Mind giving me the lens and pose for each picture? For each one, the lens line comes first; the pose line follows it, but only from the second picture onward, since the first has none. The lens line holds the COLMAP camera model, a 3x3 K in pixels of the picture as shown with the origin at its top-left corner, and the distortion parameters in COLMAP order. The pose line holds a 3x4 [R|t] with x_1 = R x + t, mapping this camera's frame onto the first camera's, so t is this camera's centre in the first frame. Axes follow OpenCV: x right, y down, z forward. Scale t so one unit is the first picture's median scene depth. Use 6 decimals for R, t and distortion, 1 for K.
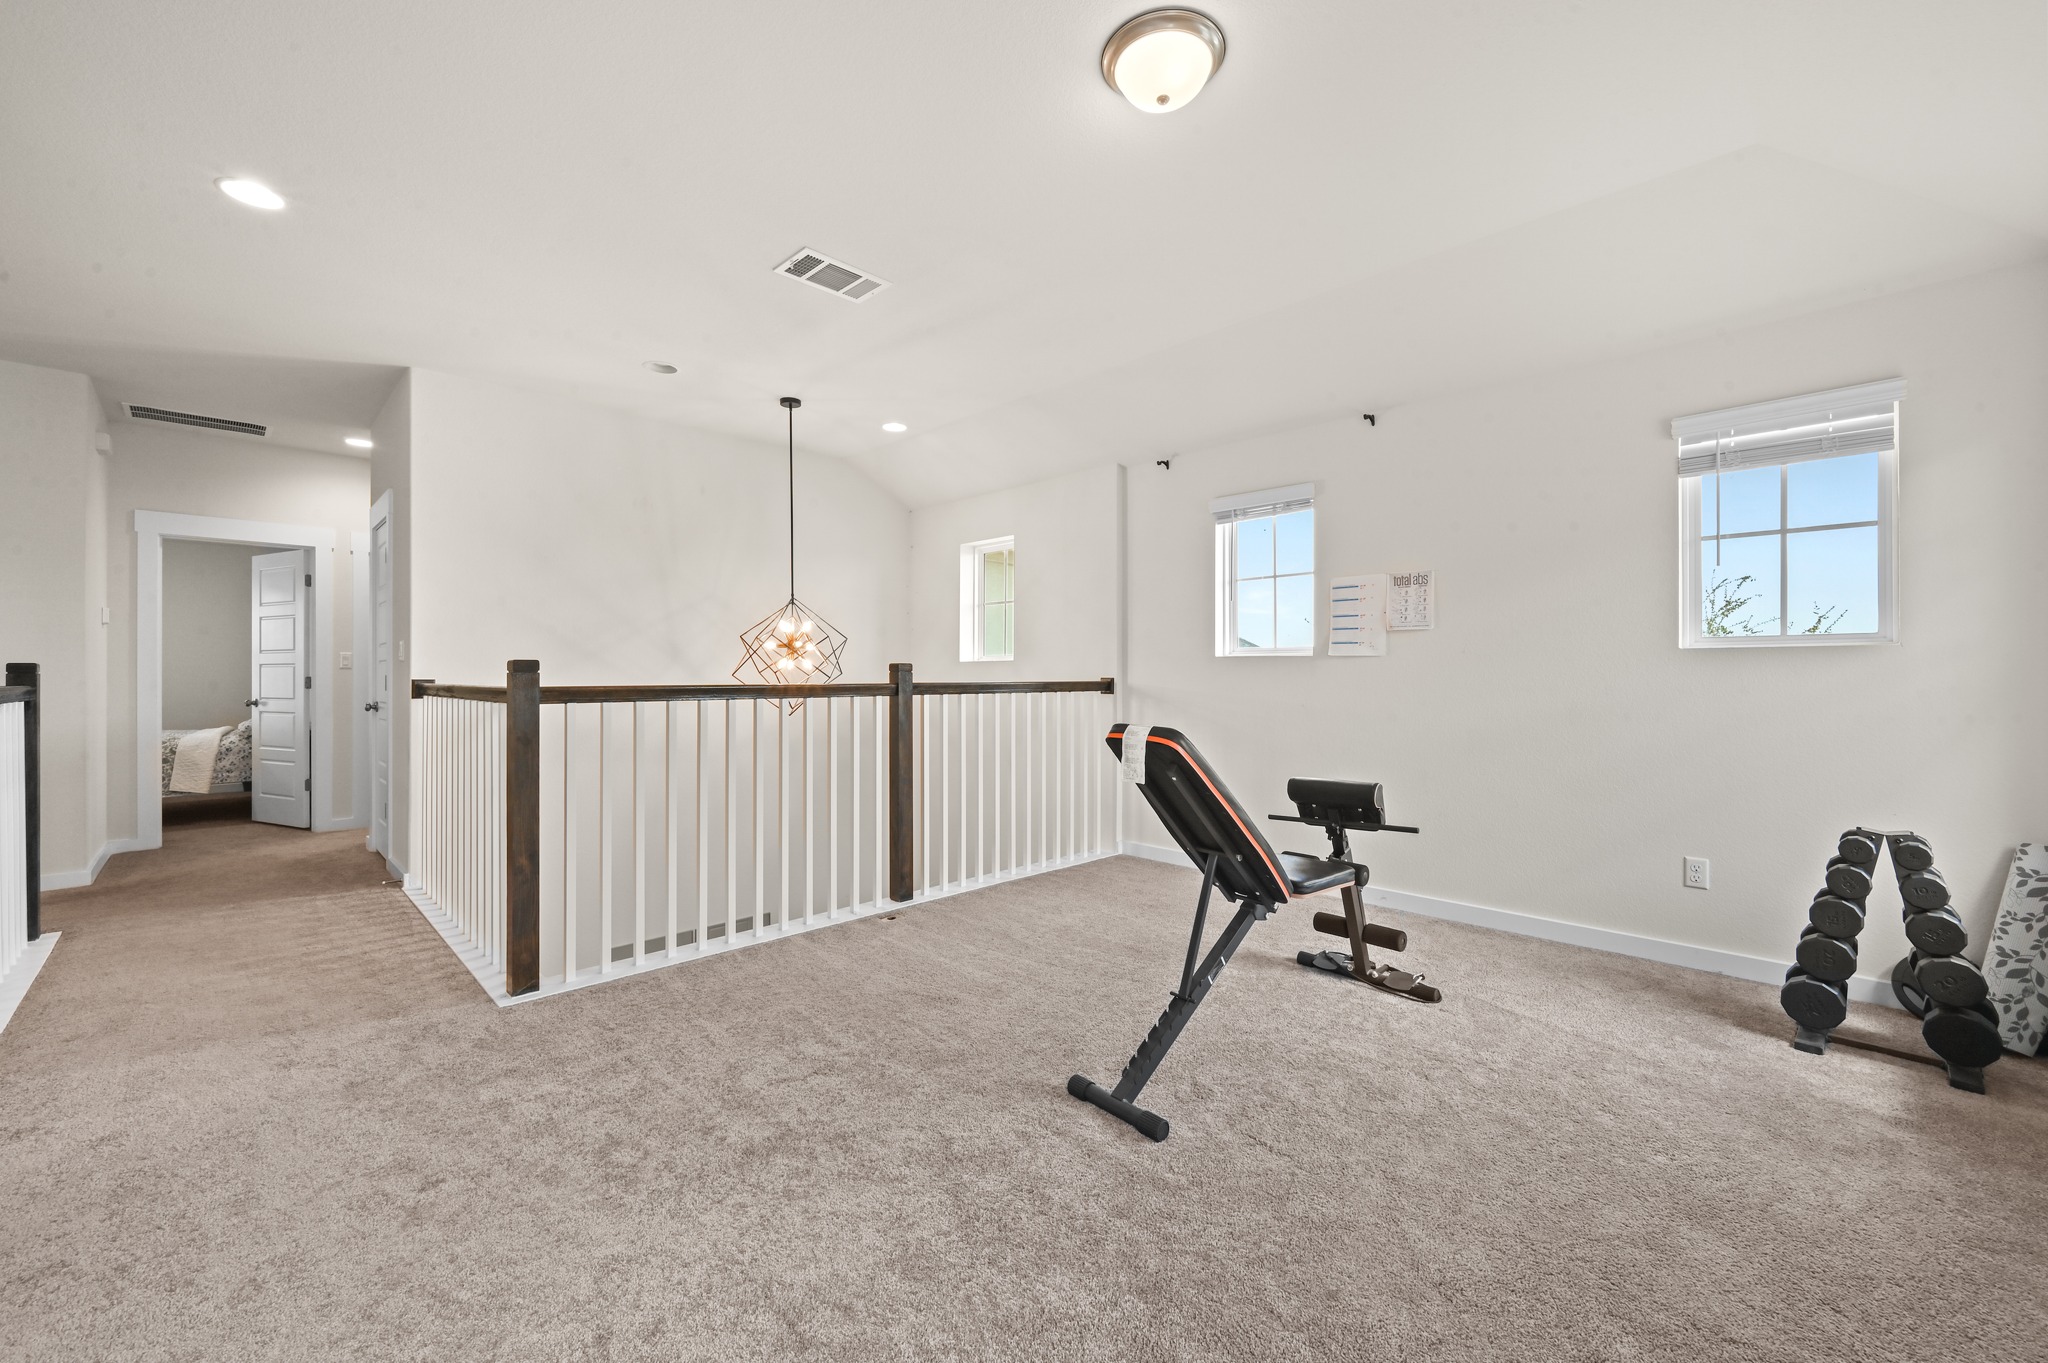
lens RADIAL K [[806.2, 0, 1024.0], [0, 806.2, 681.5], [0, 0, 1]] dist [0.001219, 0.000439]
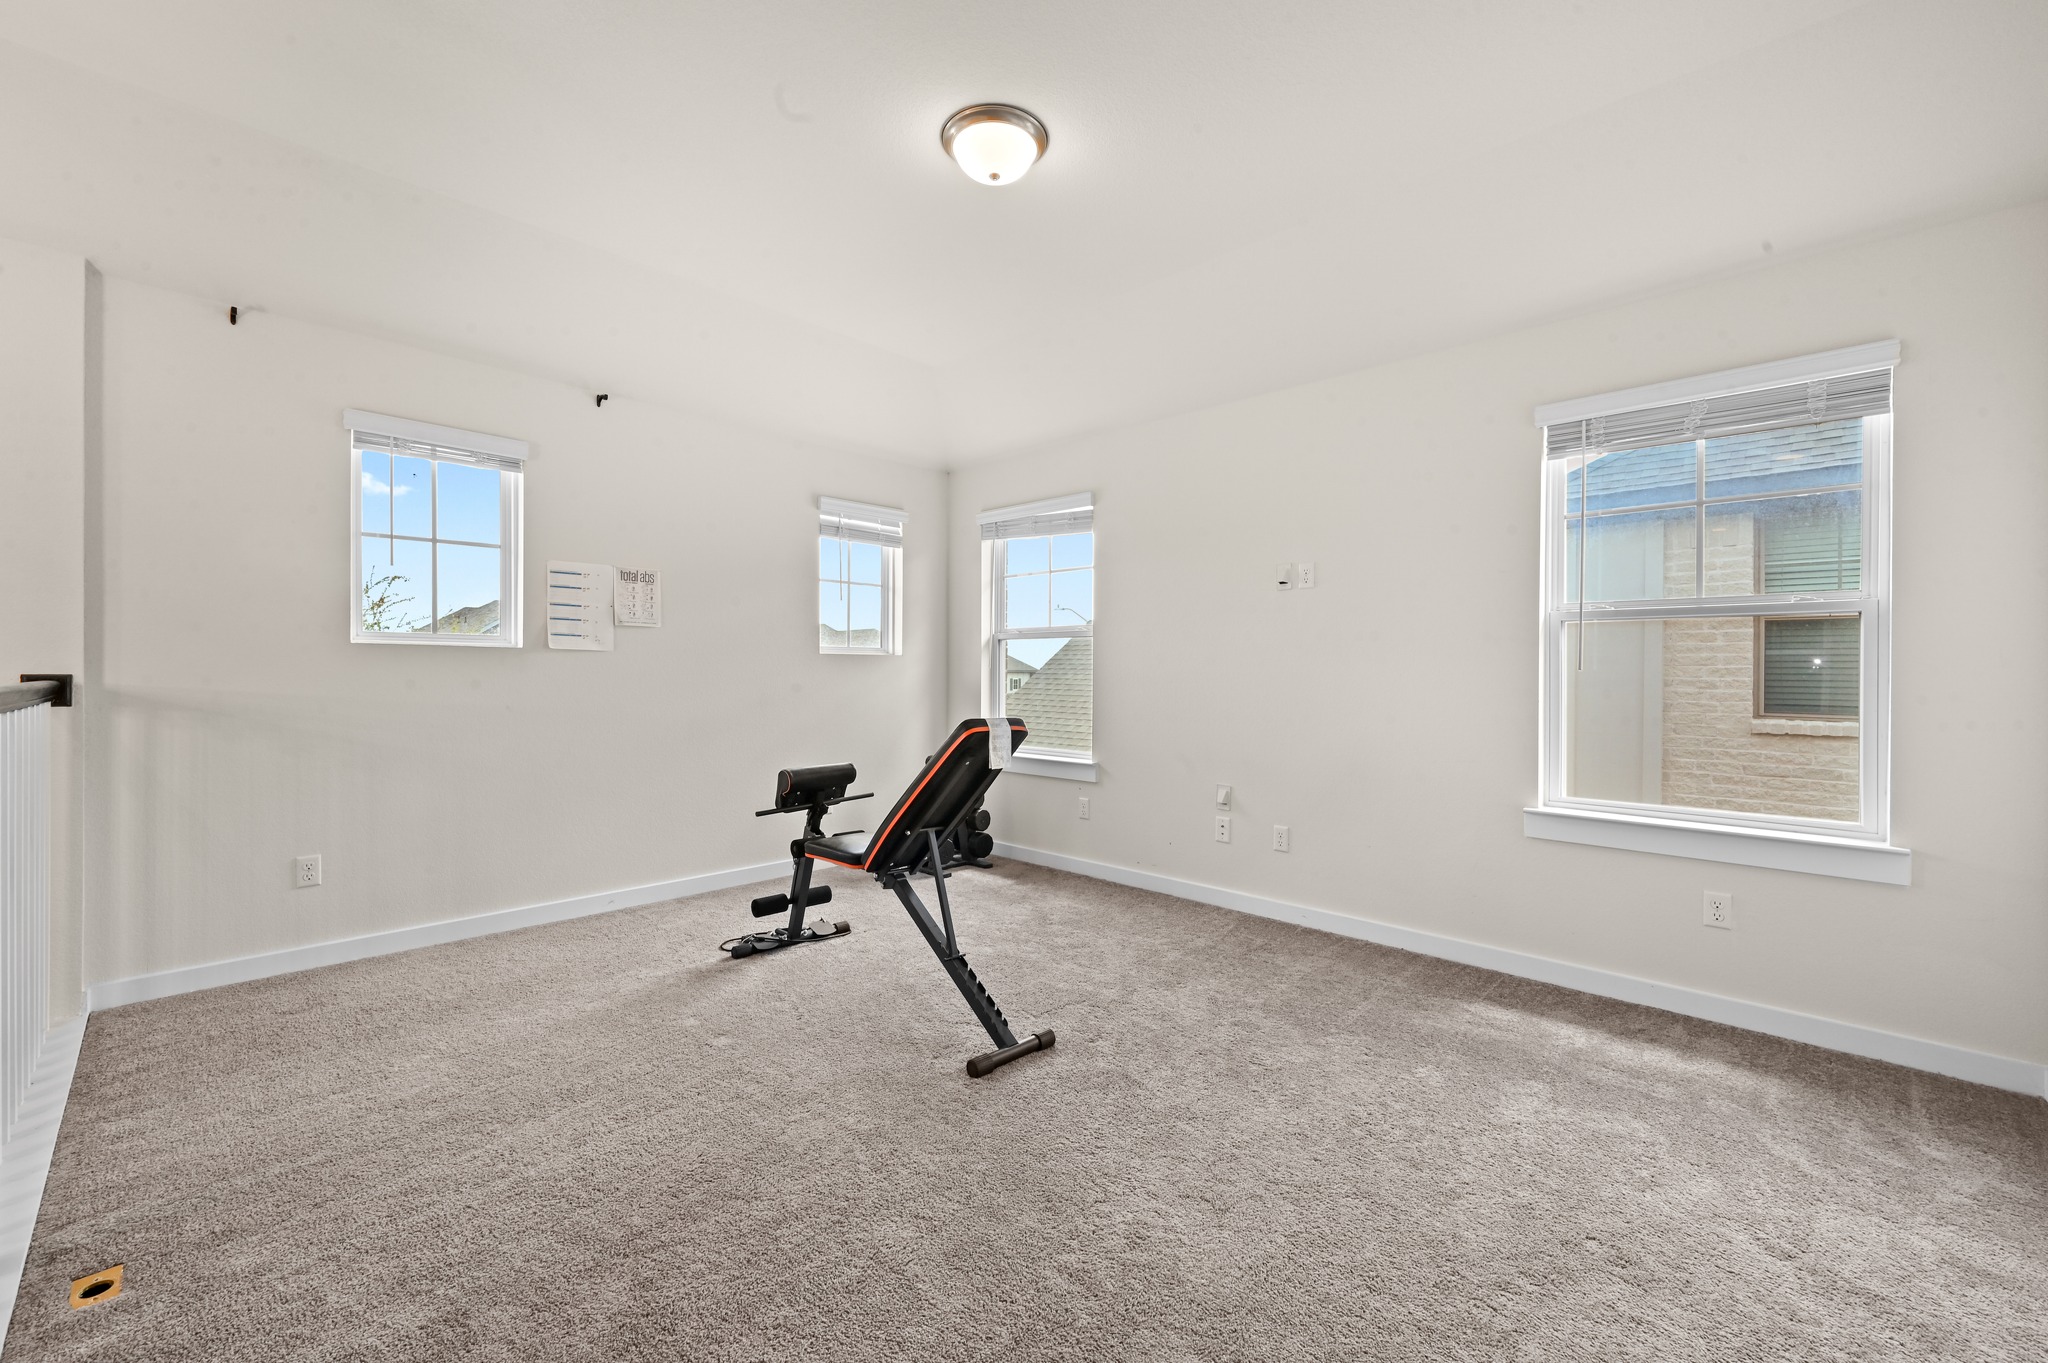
lens RADIAL K [[806.2, 0, 1024.0], [0, 806.2, 681.5], [0, 0, 1]] dist [0.001219, 0.000439]
pose [[-0.013626, -0.011587, 0.999840, -0.531157], [0.003801, 0.999925, 0.011640, -0.004801], [-0.999900, 0.003959, -0.013581, 0.526268]]
